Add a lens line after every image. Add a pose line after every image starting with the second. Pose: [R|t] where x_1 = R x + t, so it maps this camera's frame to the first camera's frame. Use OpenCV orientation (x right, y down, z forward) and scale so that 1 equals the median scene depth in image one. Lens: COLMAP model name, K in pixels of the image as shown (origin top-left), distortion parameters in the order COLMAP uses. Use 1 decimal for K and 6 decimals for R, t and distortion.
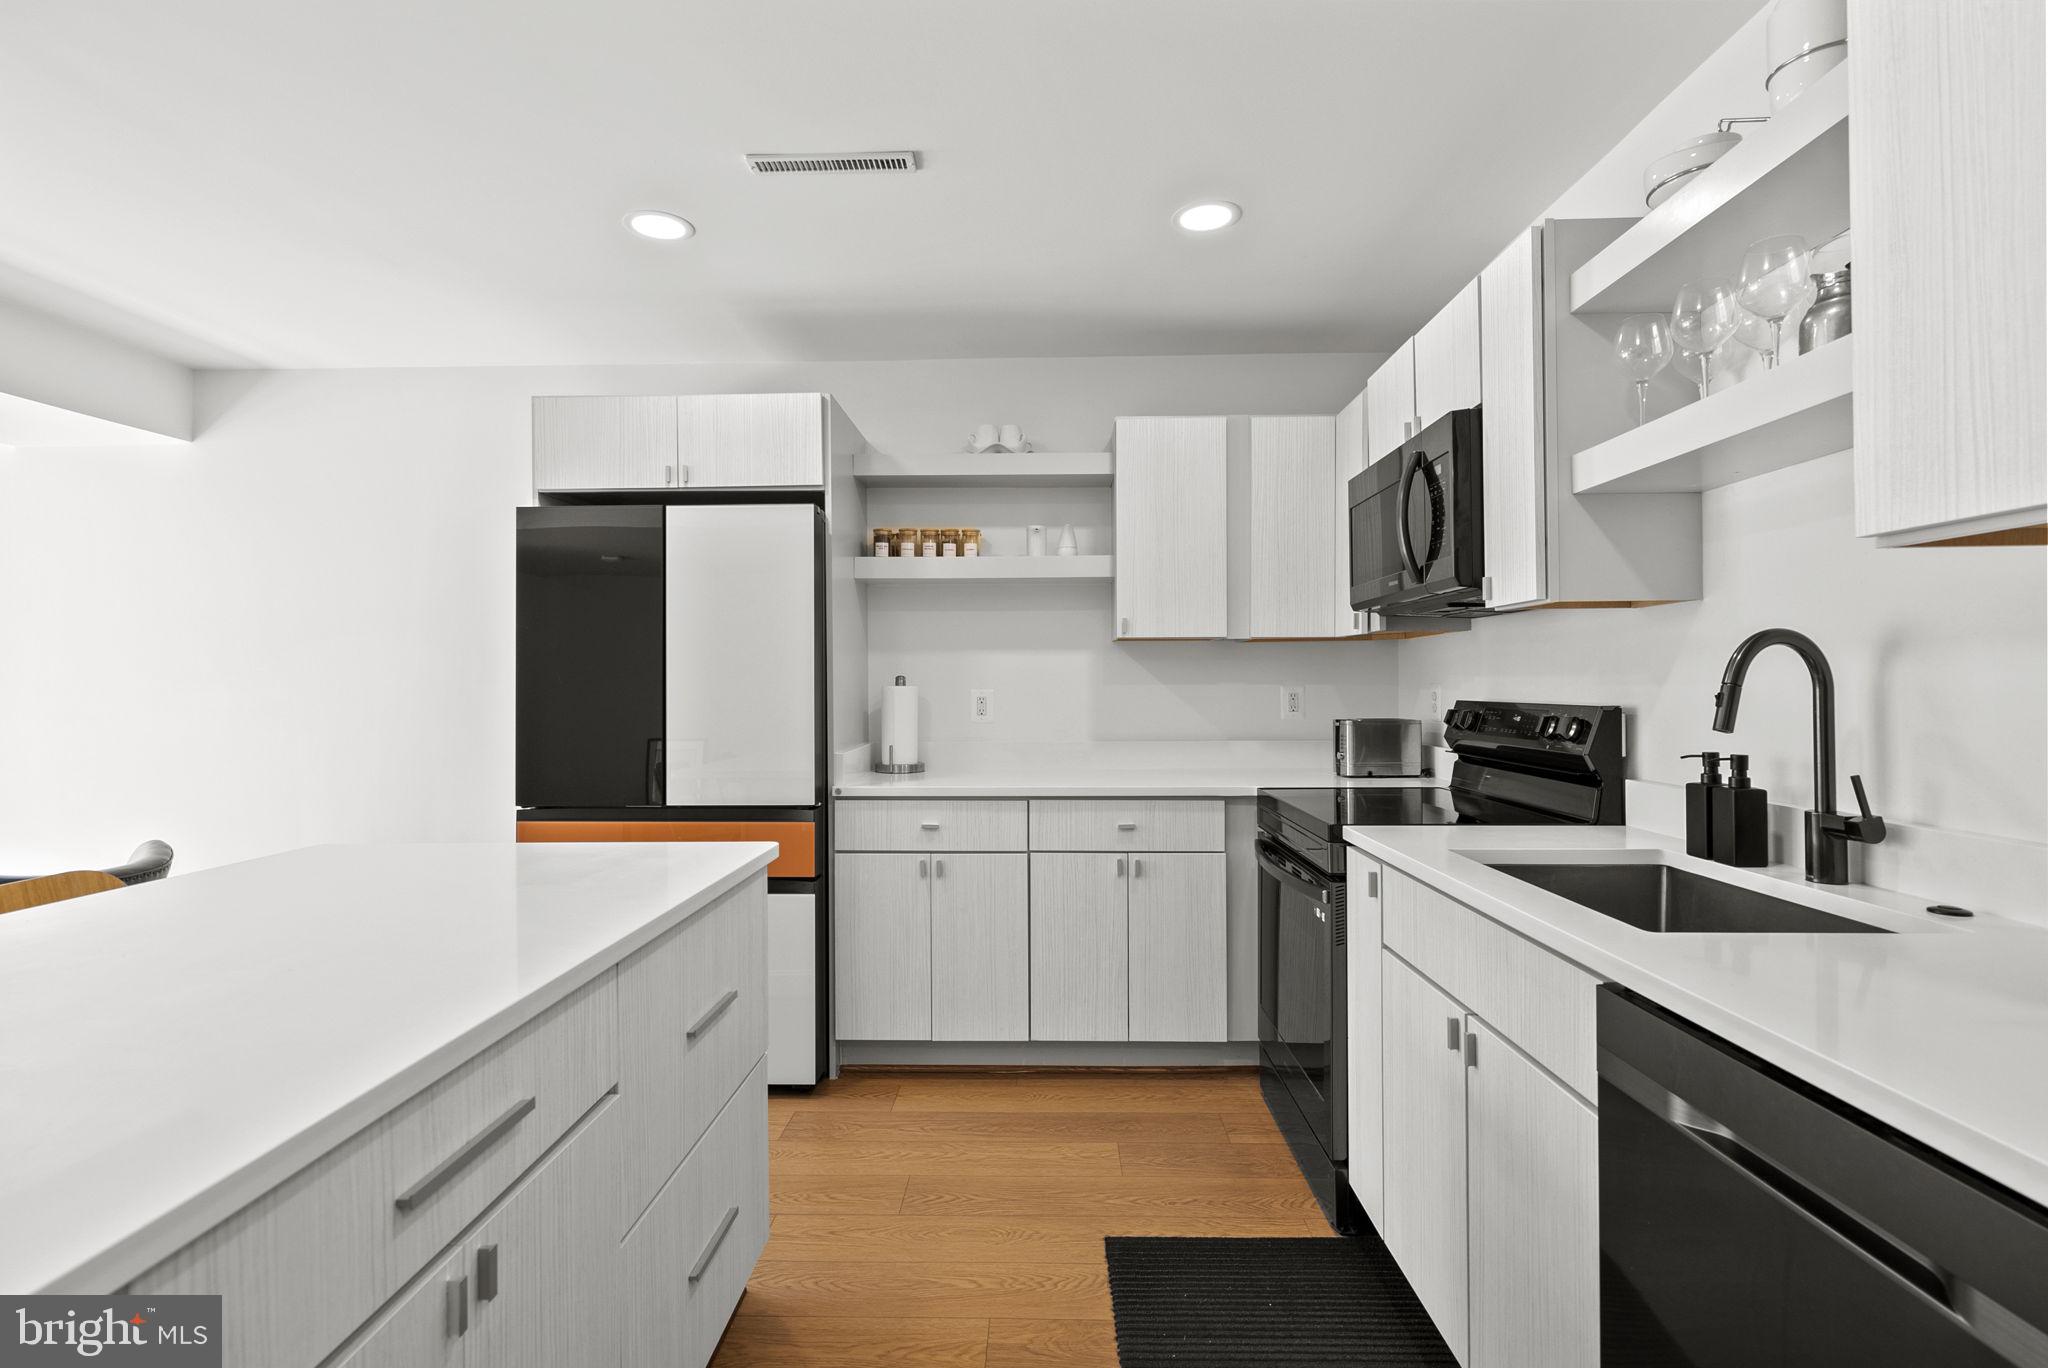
lens RADIAL K [[972.3, 0, 1020.0], [0, 972.3, 680.8], [0, 0, 1]] dist [0.001491, 0.000085]
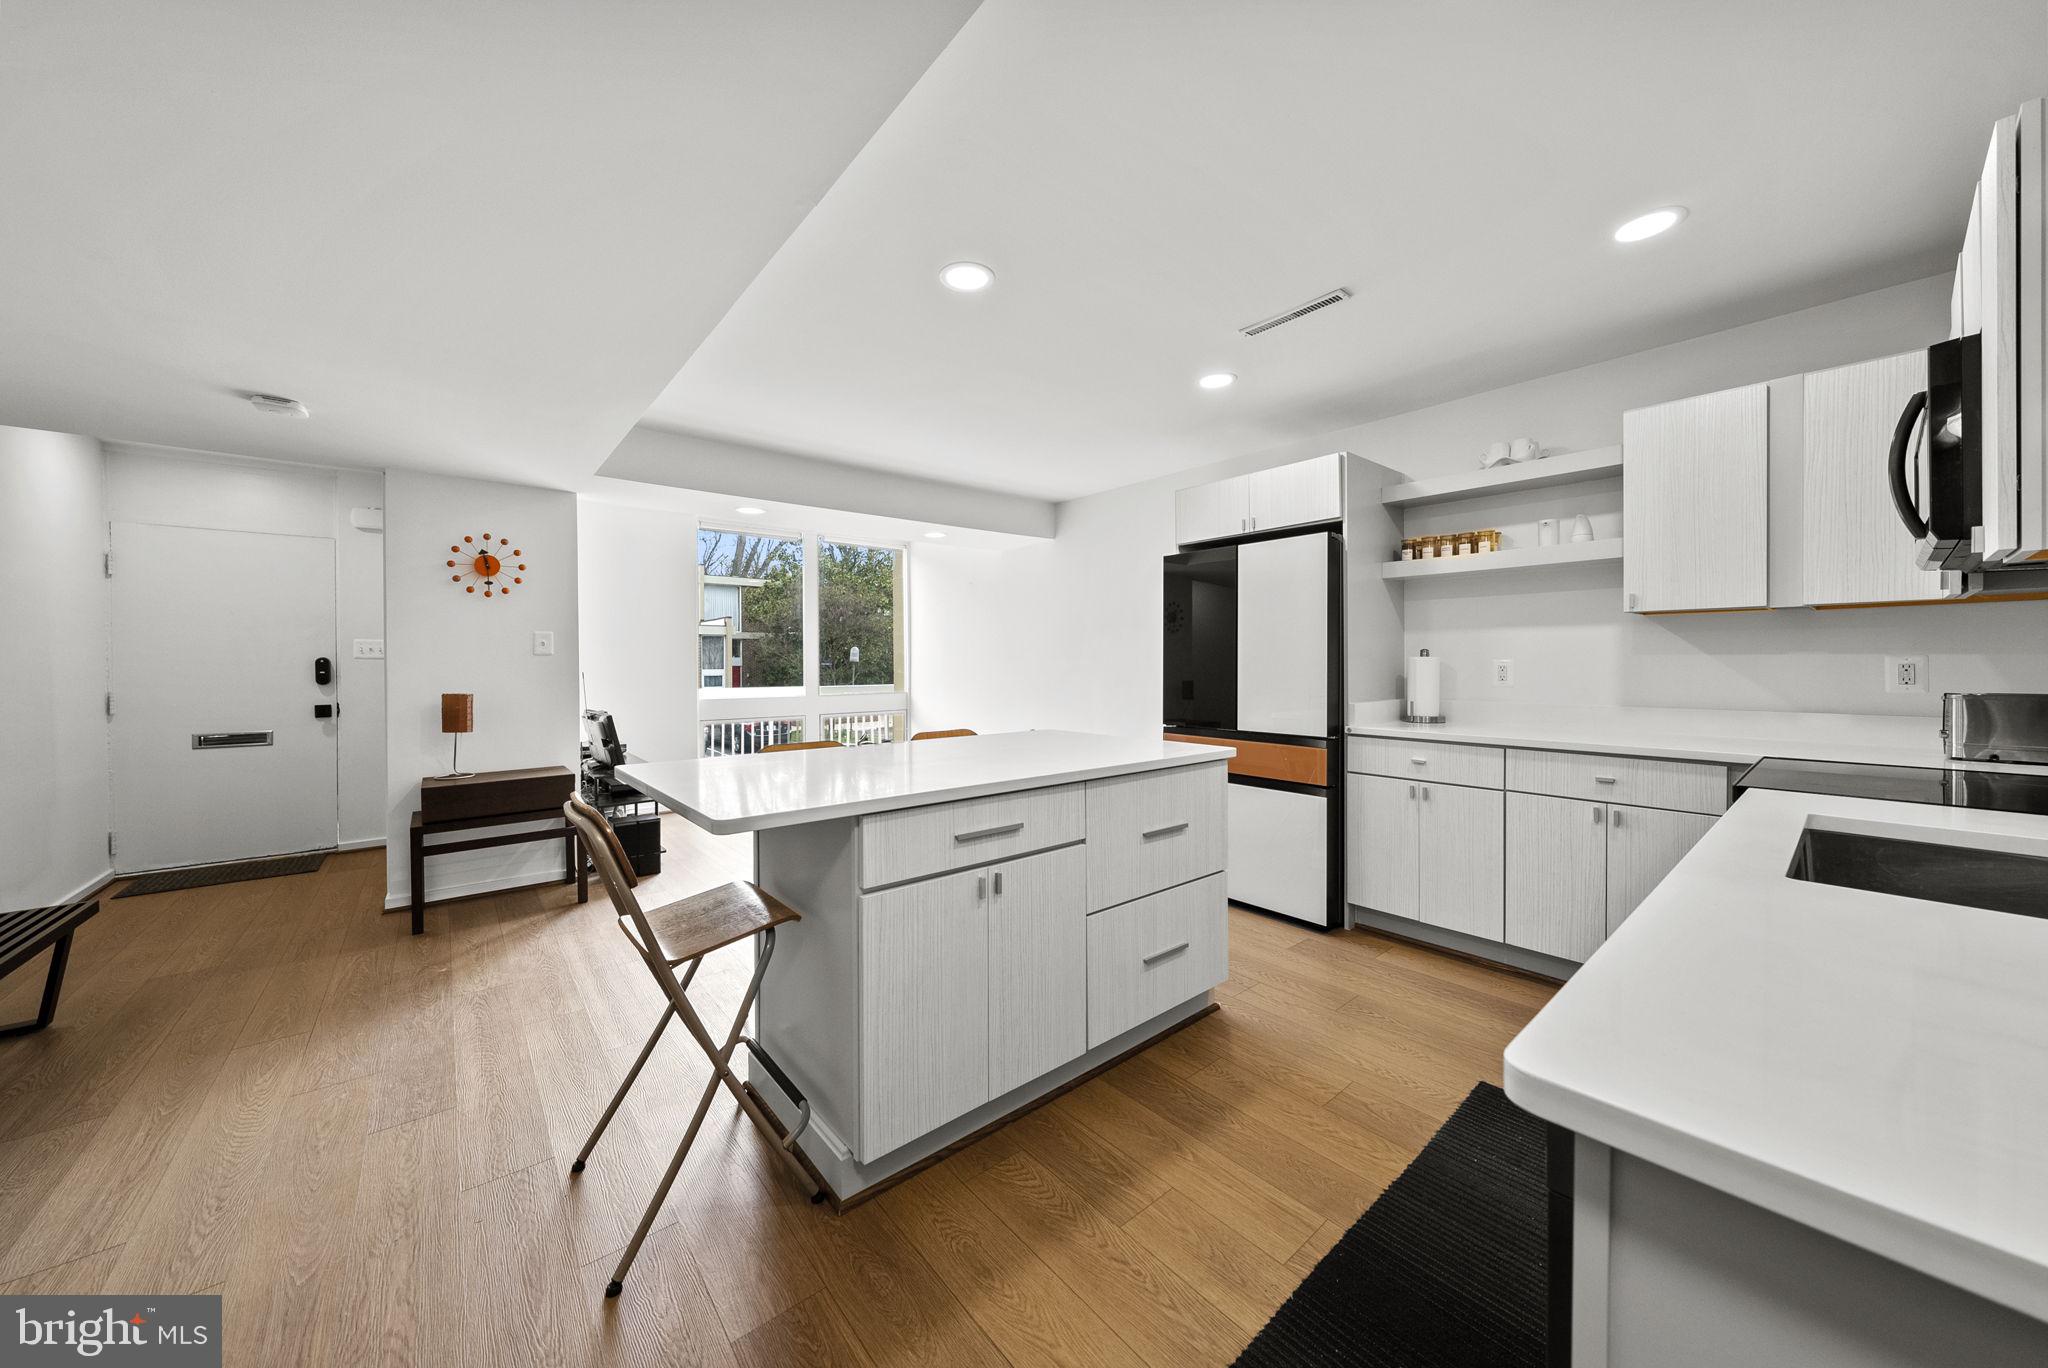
lens RADIAL K [[709.5, 0, 1016.4], [0, 709.5, 669.8], [0, 0, 1]] dist [-0.000098, -0.000006]
pose [[0.656875, 0.010437, -0.753928, 0.276654], [0.002252, 0.999873, 0.015803, 0.007490], [0.753996, -0.012078, 0.656767, -0.054469]]
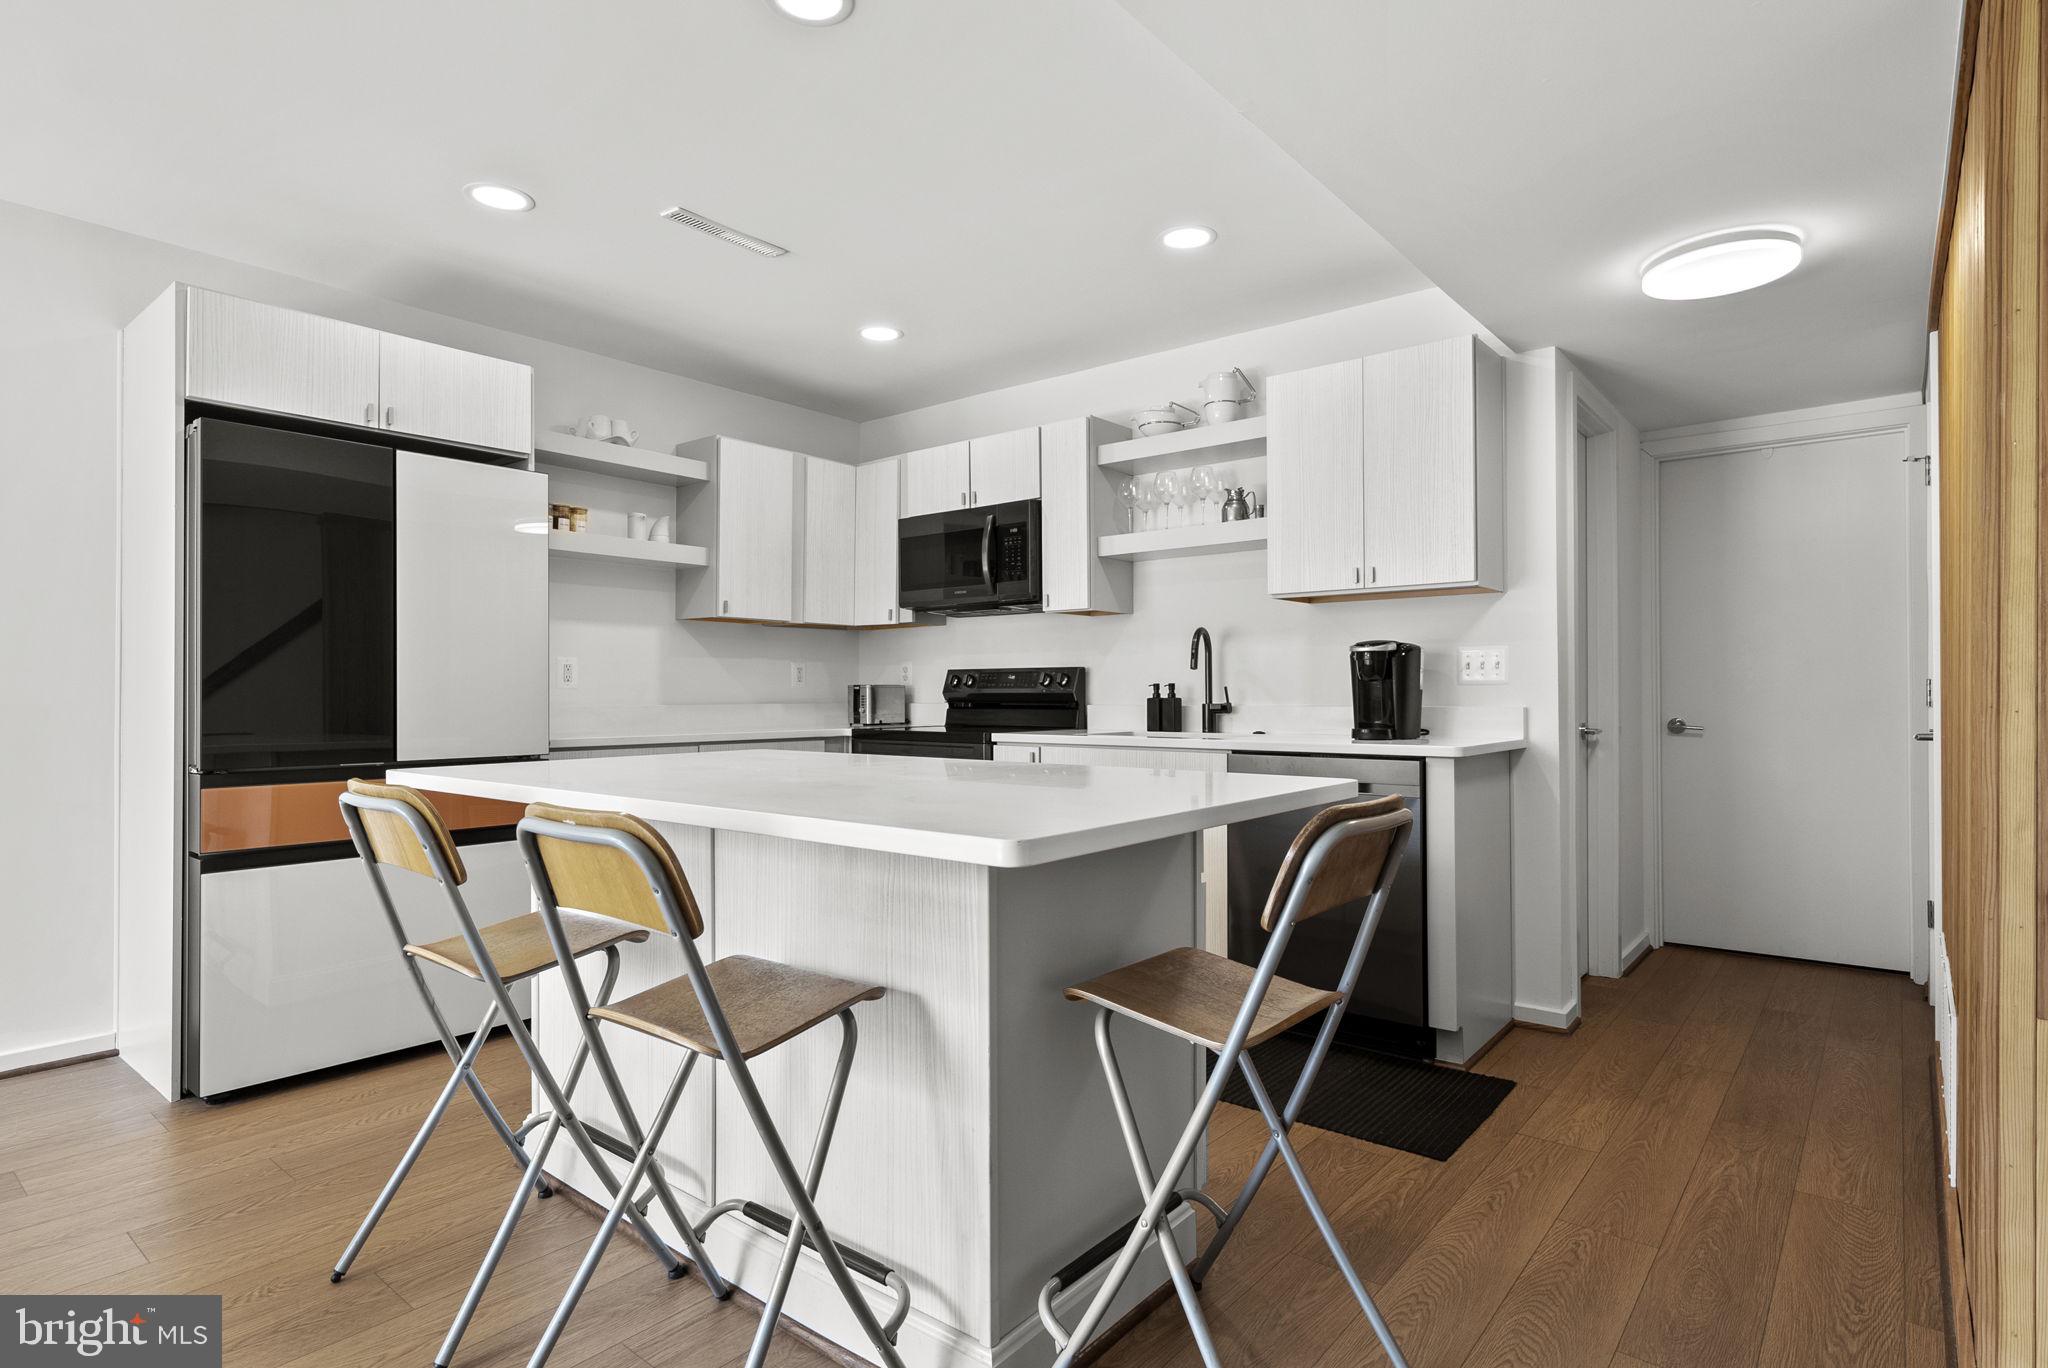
lens RADIAL K [[1055.7, 0, 1024.0], [0, 1055.7, 684.0], [0, 0, 1]] dist [0.000159, 0.000001]
pose [[0.608767, 0.012062, 0.793257, -0.780442], [-0.004157, 0.999919, -0.012014, 0.059967], [-0.793338, 0.004016, 0.608768, -0.122571]]
